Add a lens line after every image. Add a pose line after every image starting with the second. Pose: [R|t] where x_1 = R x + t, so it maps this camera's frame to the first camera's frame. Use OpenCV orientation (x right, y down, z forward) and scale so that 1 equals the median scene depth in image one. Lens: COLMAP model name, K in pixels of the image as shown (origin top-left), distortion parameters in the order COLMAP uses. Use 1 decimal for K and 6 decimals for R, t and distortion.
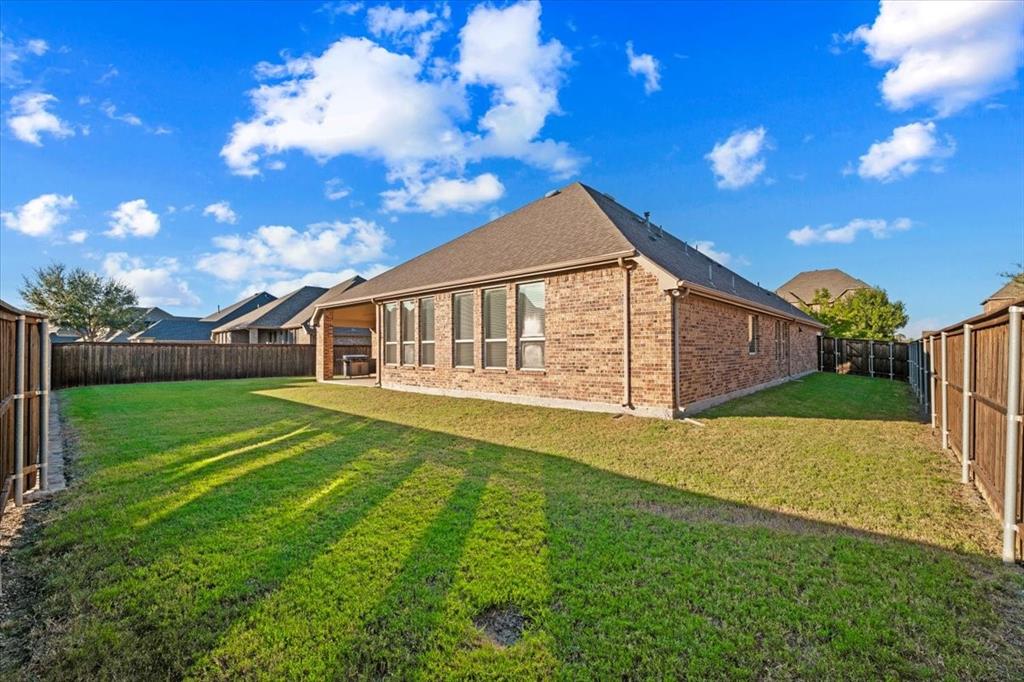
lens RADIAL K [[401.1, 0, 512.0], [0, 401.1, 341.0], [0, 0, 1]] dist [-0.002429, 0.000370]
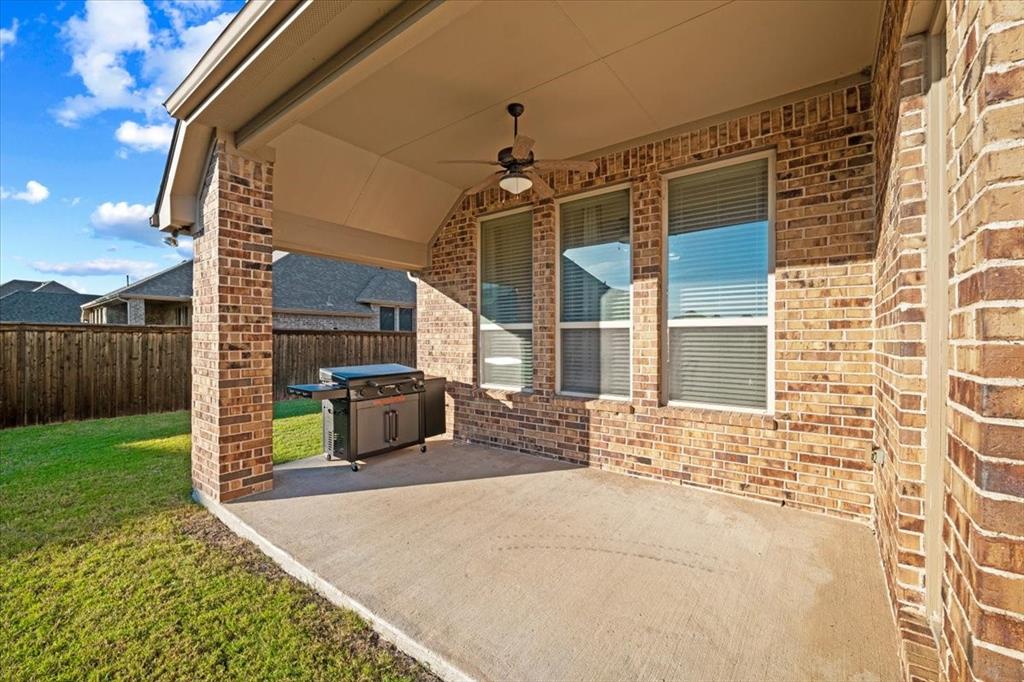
lens RADIAL K [[401.1, 0, 512.0], [0, 401.1, 341.0], [0, 0, 1]] dist [-0.002429, 0.000370]
pose [[0.996983, 0.010766, 0.076873, -0.326030], [-0.012487, 0.999681, 0.021946, 0.012645], [-0.076612, -0.022839, 0.996799, 0.754831]]
